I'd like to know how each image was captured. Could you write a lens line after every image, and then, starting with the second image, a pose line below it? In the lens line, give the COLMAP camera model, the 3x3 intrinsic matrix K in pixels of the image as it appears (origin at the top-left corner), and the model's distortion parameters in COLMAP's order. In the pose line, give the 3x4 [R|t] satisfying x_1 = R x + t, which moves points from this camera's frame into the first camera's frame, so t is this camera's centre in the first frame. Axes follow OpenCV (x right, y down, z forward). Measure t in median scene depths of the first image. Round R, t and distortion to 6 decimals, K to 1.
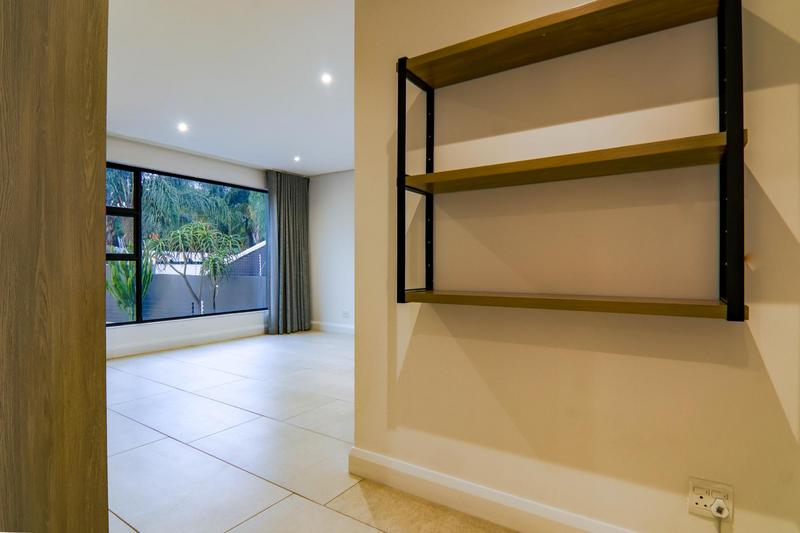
lens RADIAL K [[415.0, 0, 400.0], [0, 415.0, 266.5], [0, 0, 1]] dist [-0.012047, -0.000896]
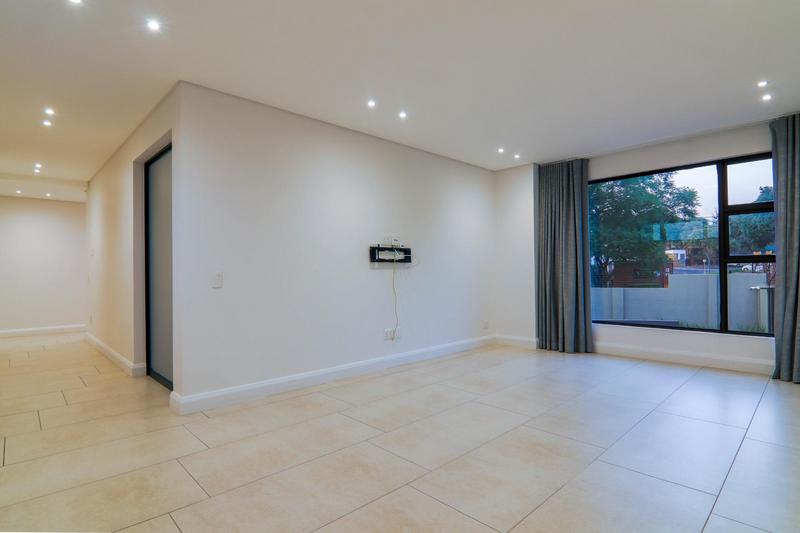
lens RADIAL K [[415.0, 0, 400.0], [0, 415.0, 266.5], [0, 0, 1]] dist [-0.012047, -0.000896]
pose [[-0.220643, -0.004996, -0.975342, 0.469996], [0.009463, 0.999929, -0.007263, -0.009473], [0.975309, -0.010832, -0.220580, 0.648016]]
